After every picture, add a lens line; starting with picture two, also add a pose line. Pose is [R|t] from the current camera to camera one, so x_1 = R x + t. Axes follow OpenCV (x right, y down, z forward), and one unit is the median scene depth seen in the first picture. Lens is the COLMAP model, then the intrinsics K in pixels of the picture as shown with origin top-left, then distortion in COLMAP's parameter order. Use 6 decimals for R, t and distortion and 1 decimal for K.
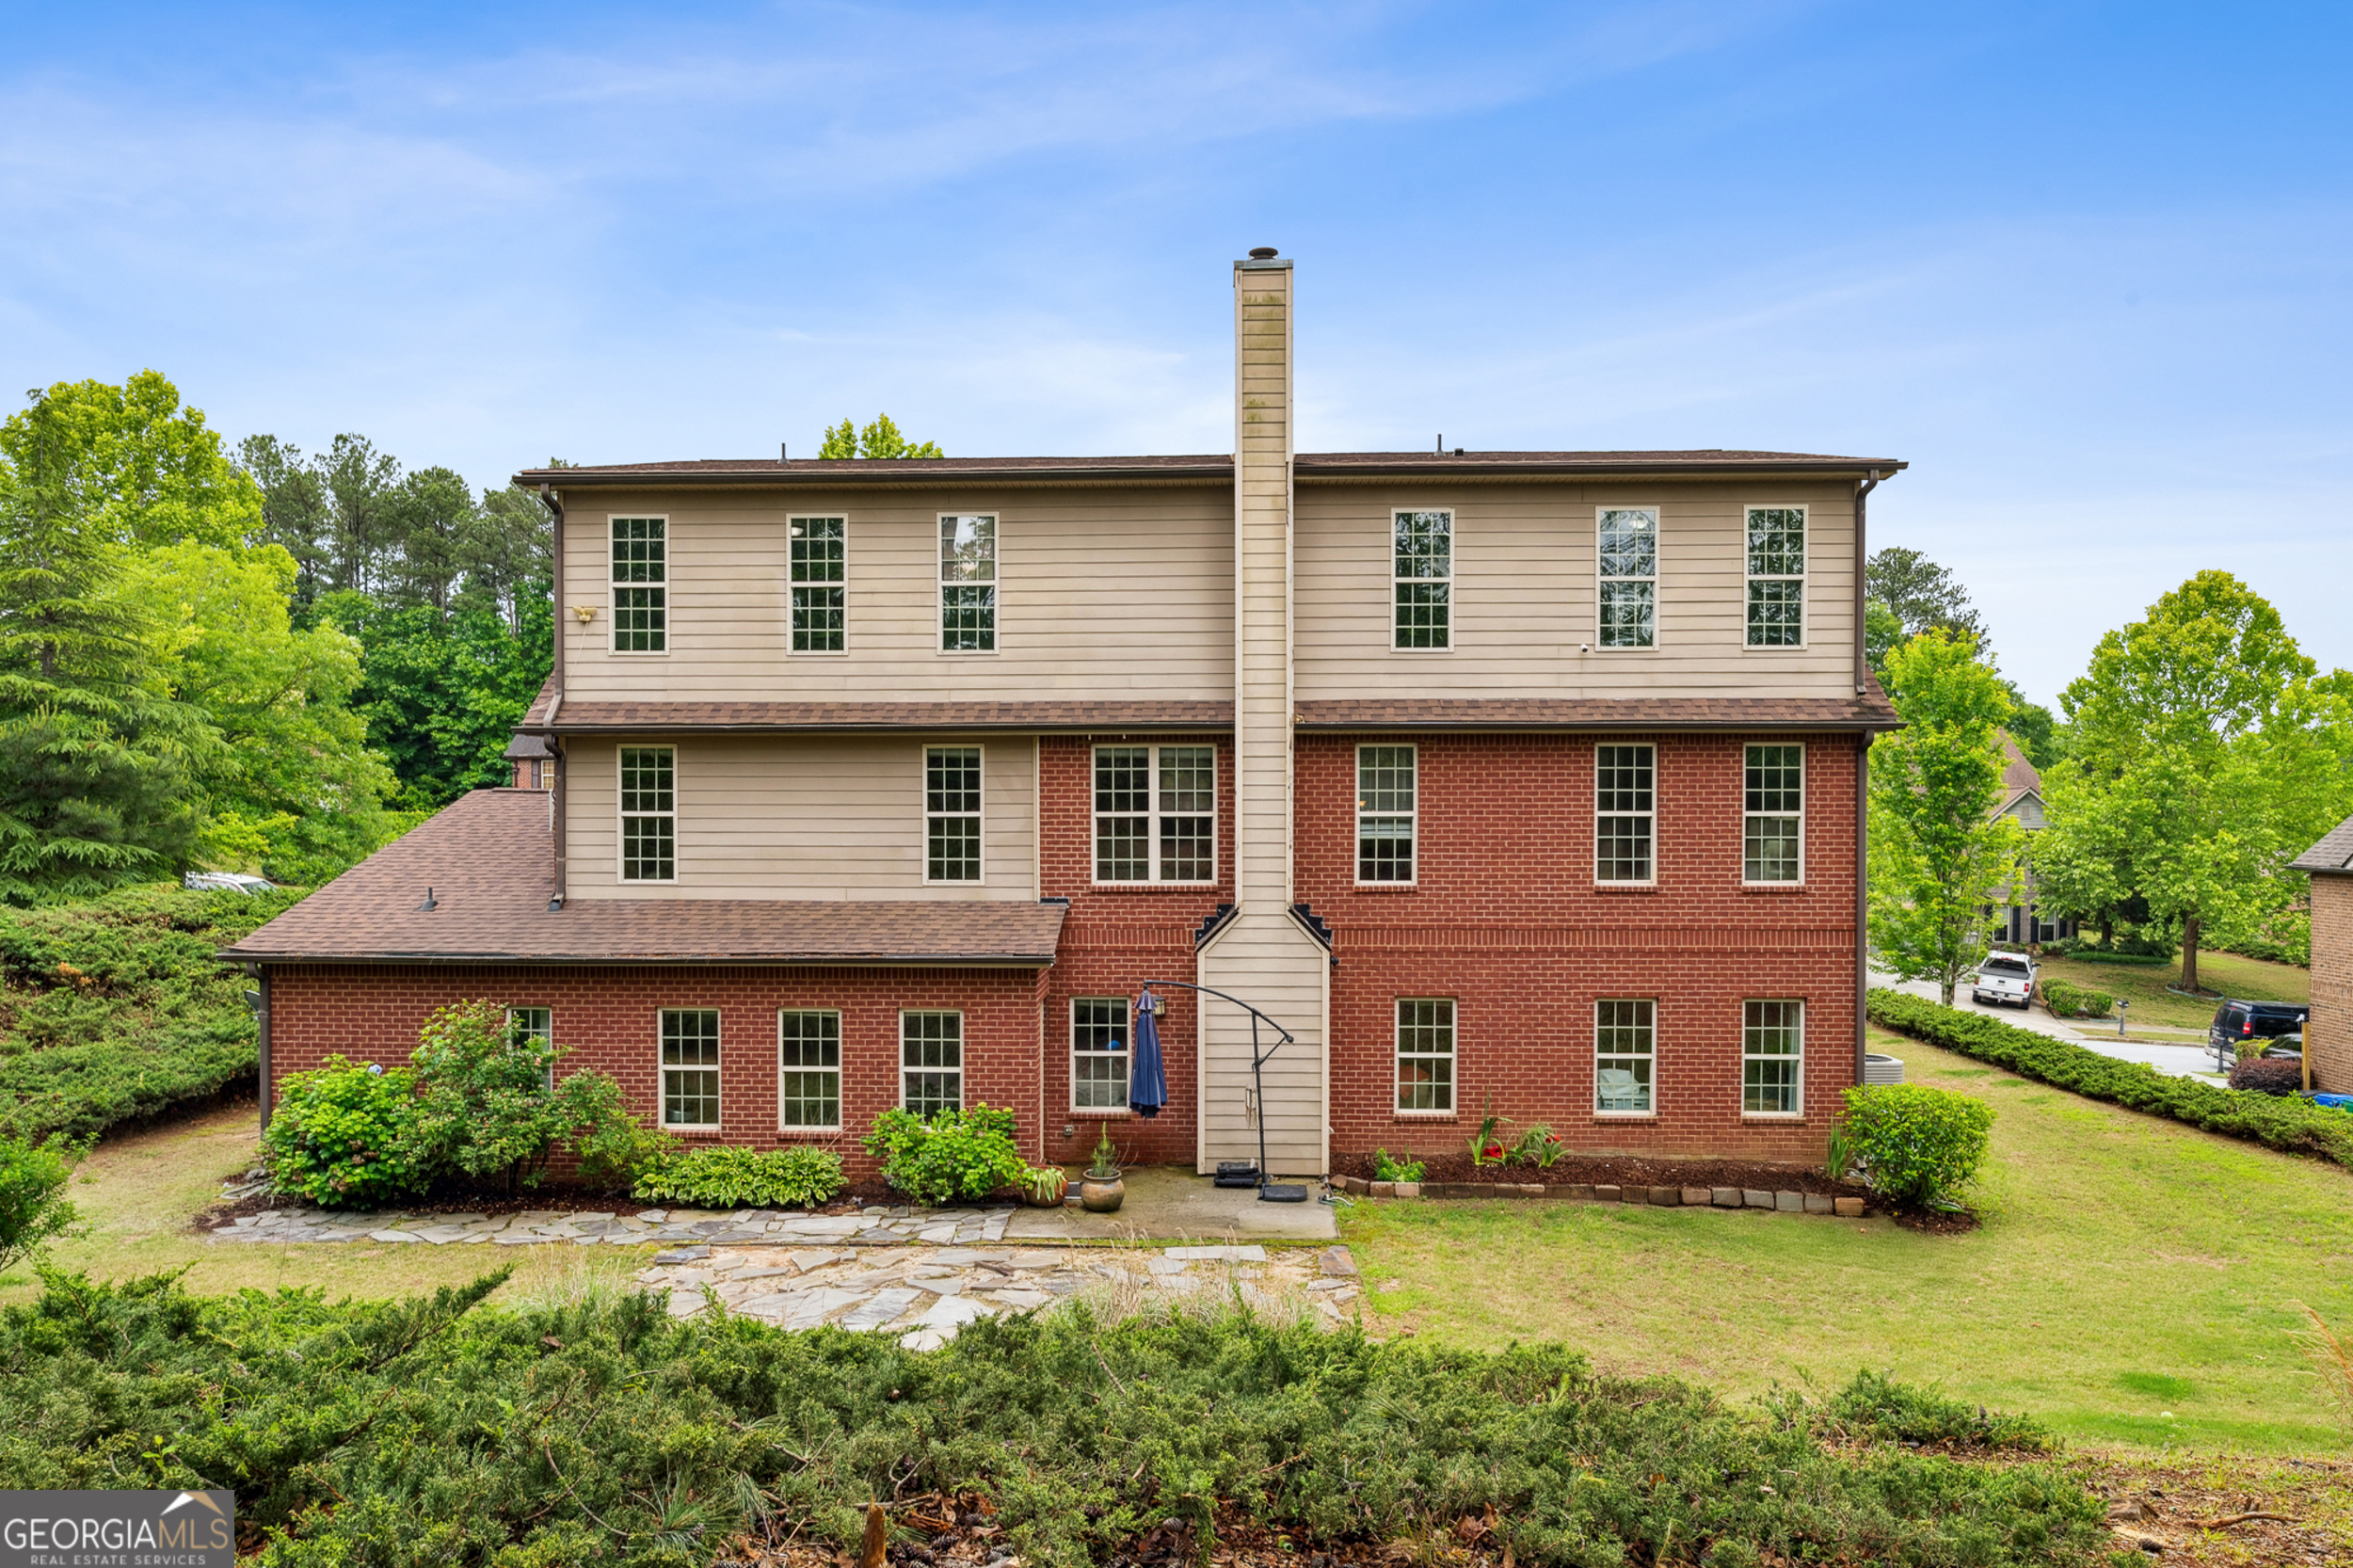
lens RADIAL K [[1498.3, 0, 1176.3], [0, 1498.3, 831.5], [0, 0, 1]] dist [-0.000135, -0.000248]
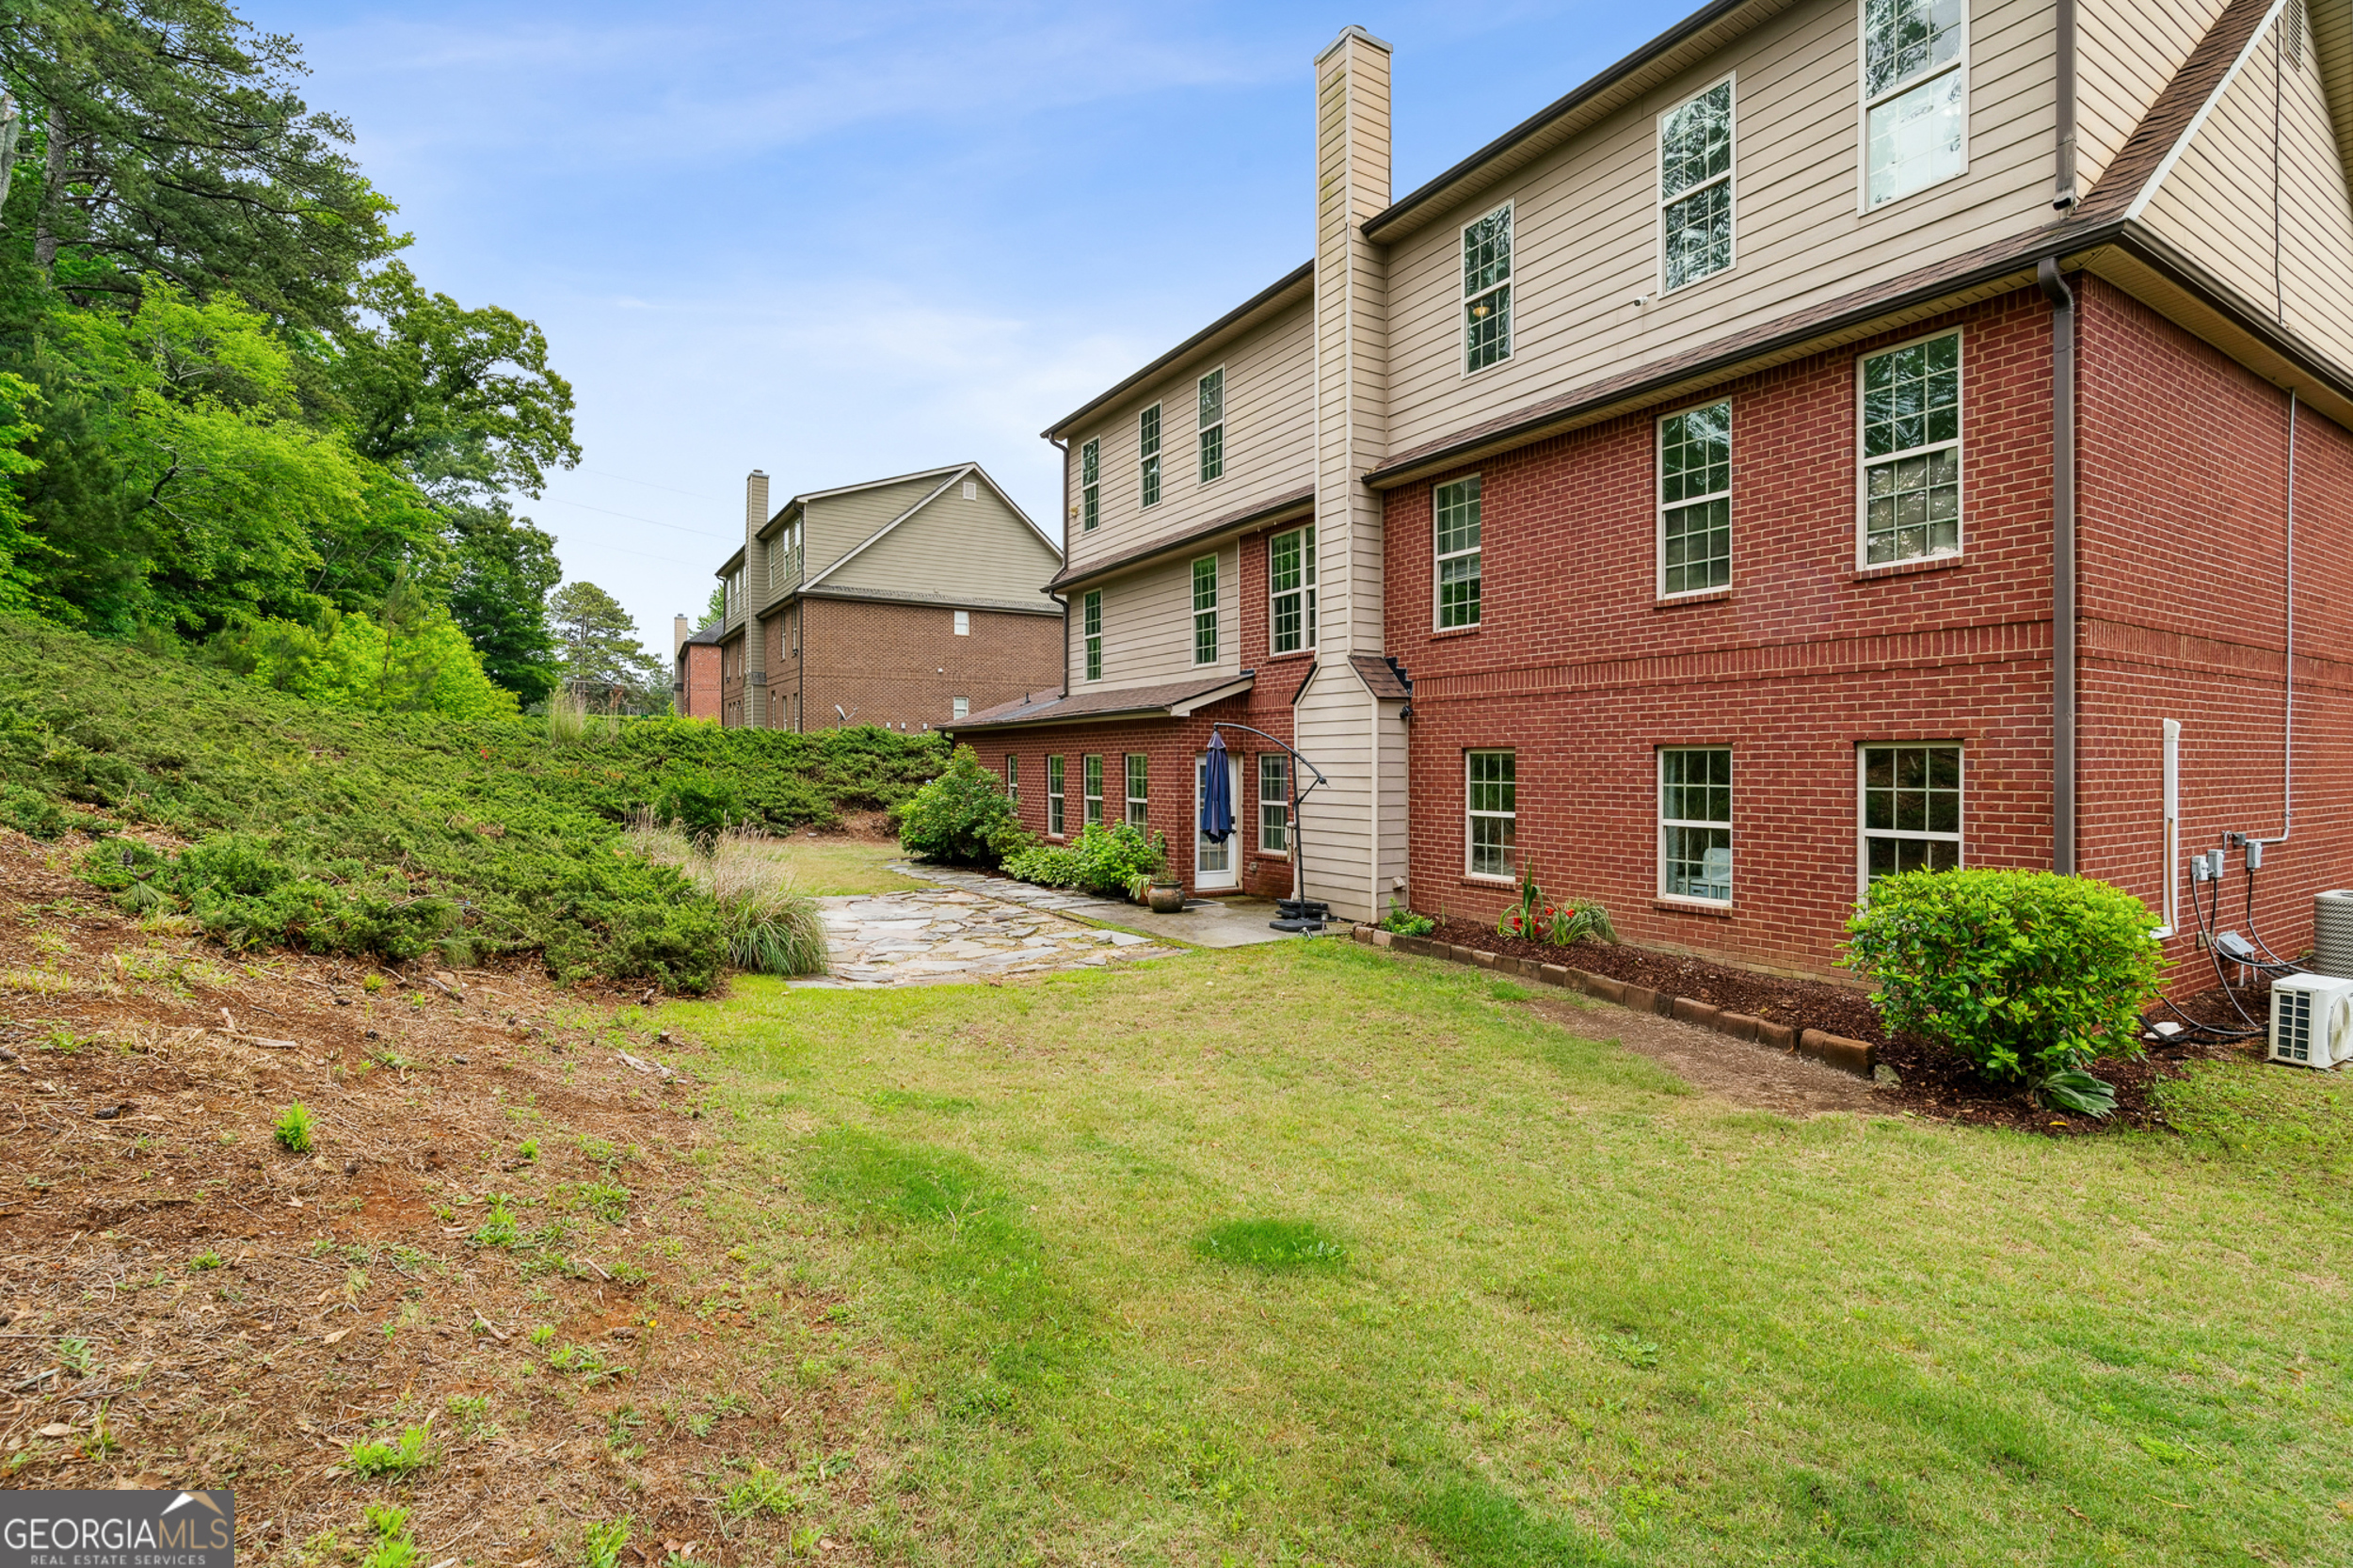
lens RADIAL K [[1066.3, 0, 1178.0], [0, 1066.3, 768.6], [0, 0, 1]] dist [-0.001968, -0.000099]
pose [[0.553847, 0.003889, -0.832609, 0.601909], [-0.021951, 0.999710, -0.009932, 0.133787], [0.832329, 0.023778, 0.553772, 0.489736]]
